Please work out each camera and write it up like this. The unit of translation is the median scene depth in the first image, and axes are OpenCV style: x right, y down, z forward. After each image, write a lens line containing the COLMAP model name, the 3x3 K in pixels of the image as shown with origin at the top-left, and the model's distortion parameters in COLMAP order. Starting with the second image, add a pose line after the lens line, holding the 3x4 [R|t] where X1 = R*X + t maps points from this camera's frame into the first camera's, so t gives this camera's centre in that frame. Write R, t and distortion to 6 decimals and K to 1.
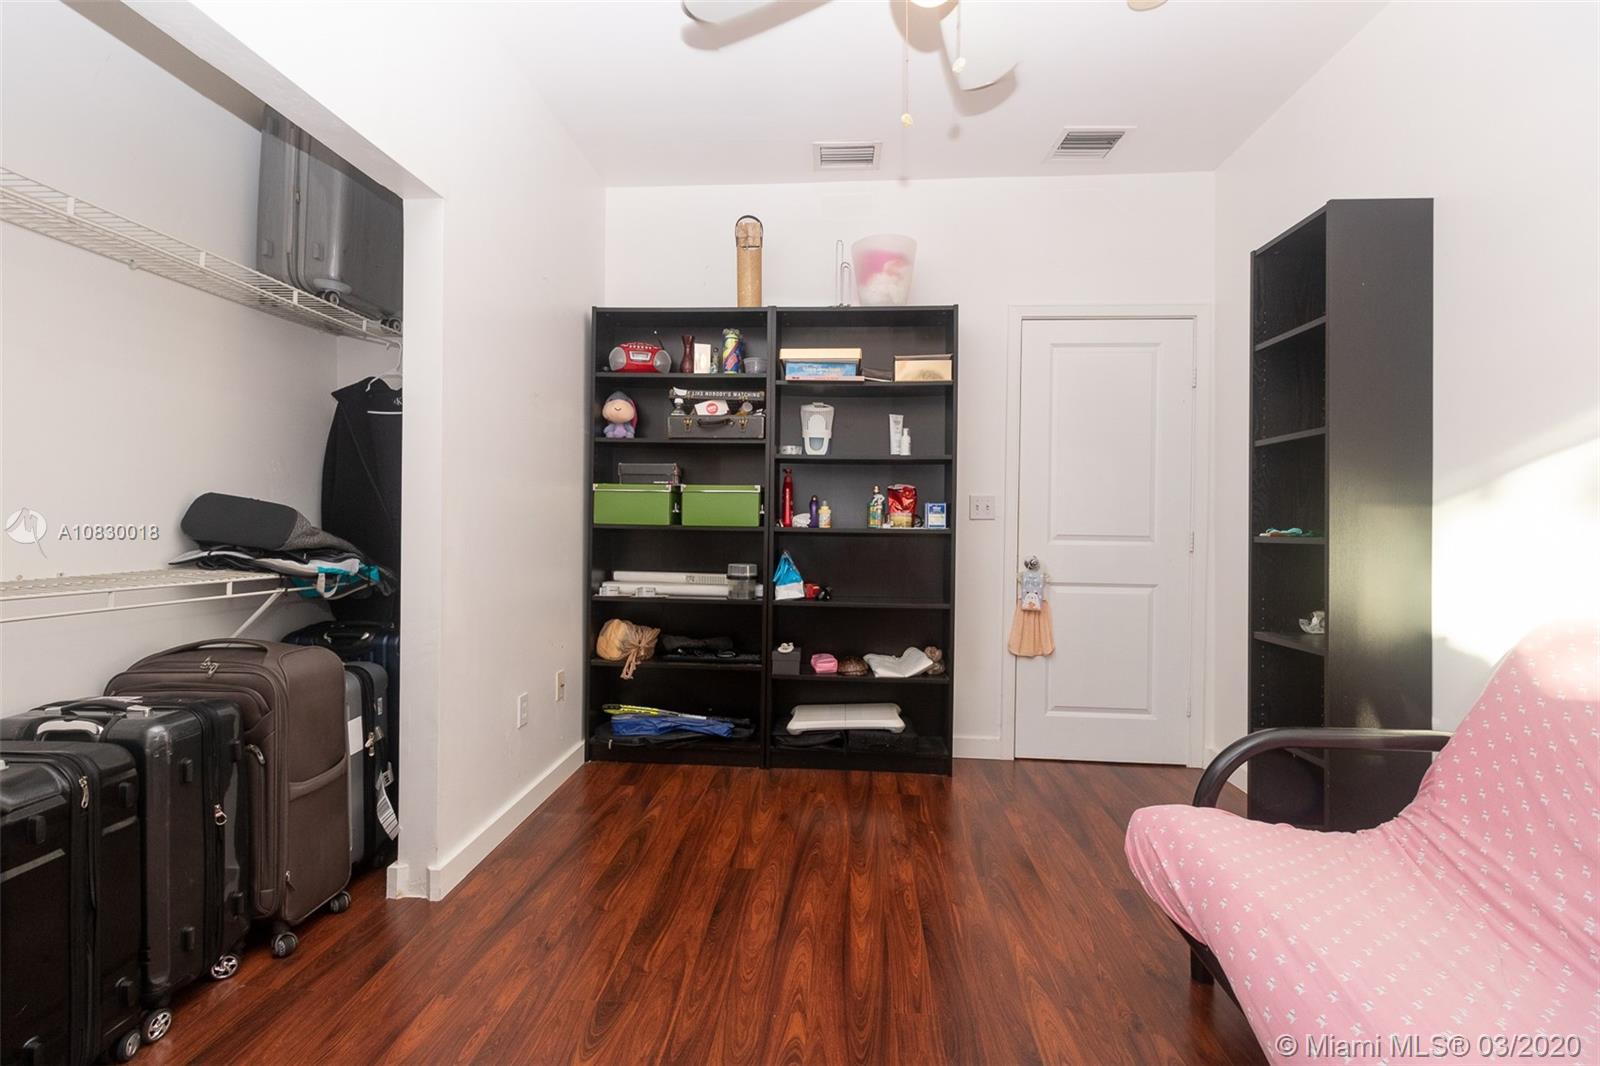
lens RADIAL K [[735.4, 0, 794.3], [0, 735.4, 523.2], [0, 0, 1]] dist [0.003922, 0.000288]
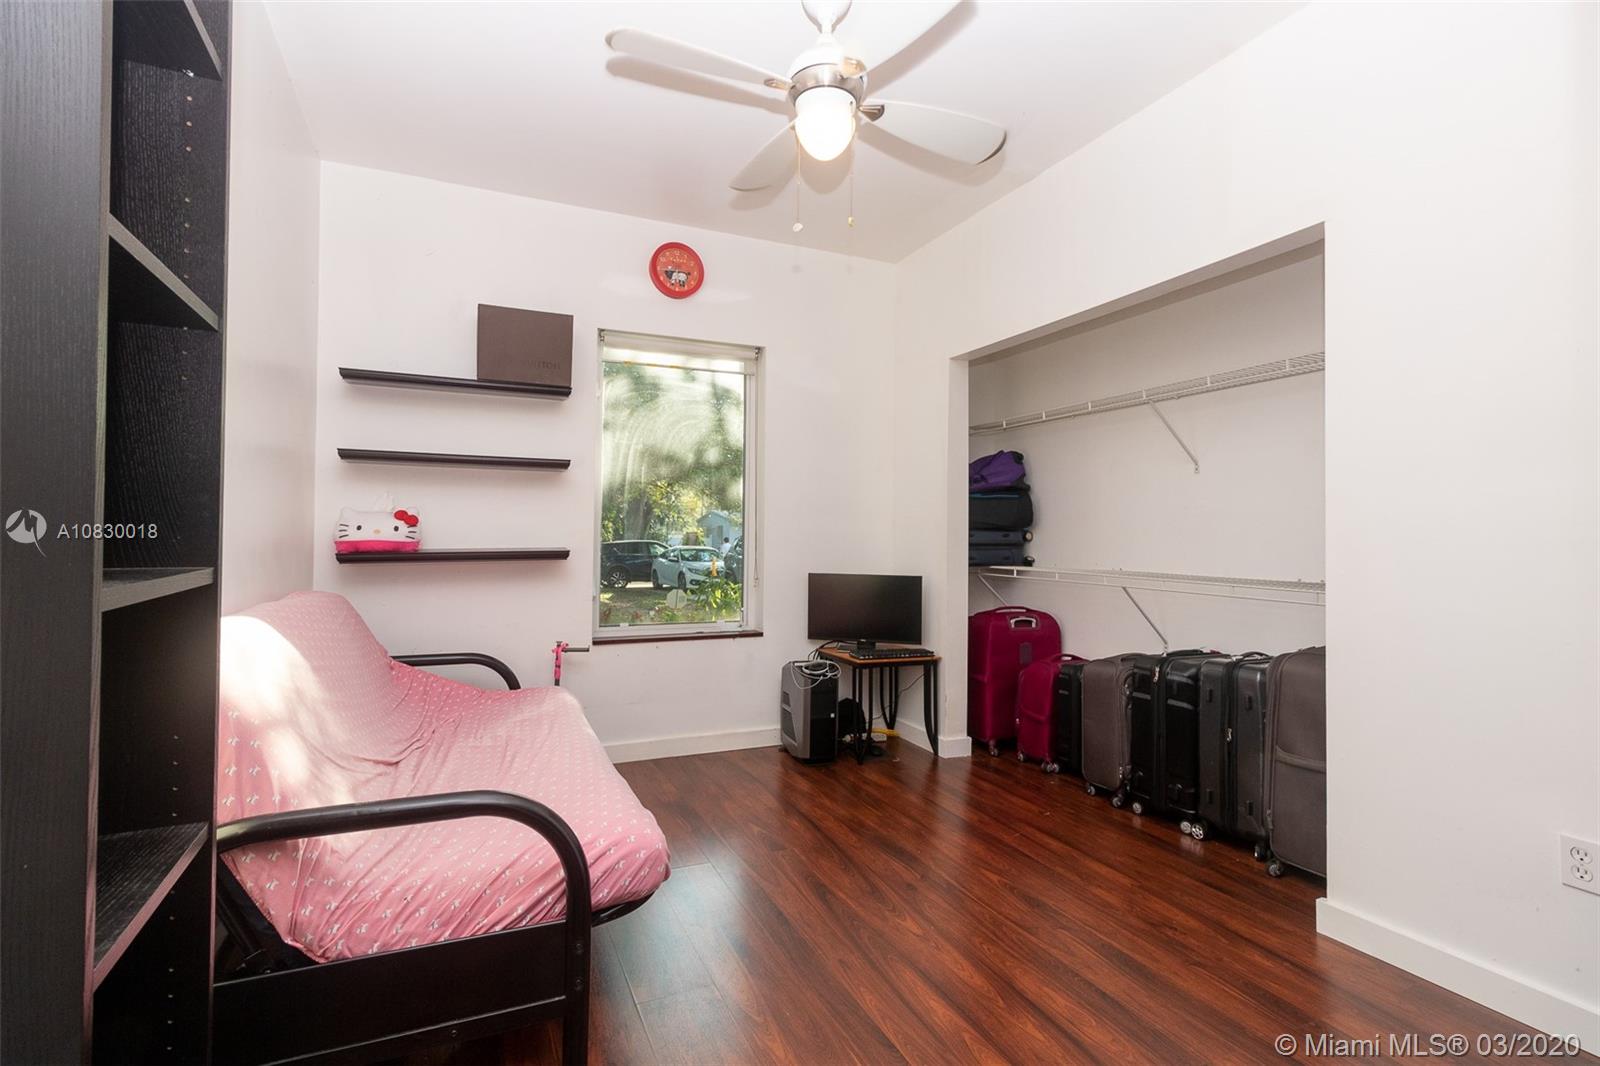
lens RADIAL K [[735.4, 0, 794.3], [0, 735.4, 523.2], [0, 0, 1]] dist [0.003922, 0.000288]
pose [[-0.878099, -0.019884, -0.478066, 0.690466], [-0.011648, 0.999728, -0.020187, -0.006434], [0.478338, -0.012157, -0.878092, 1.716836]]
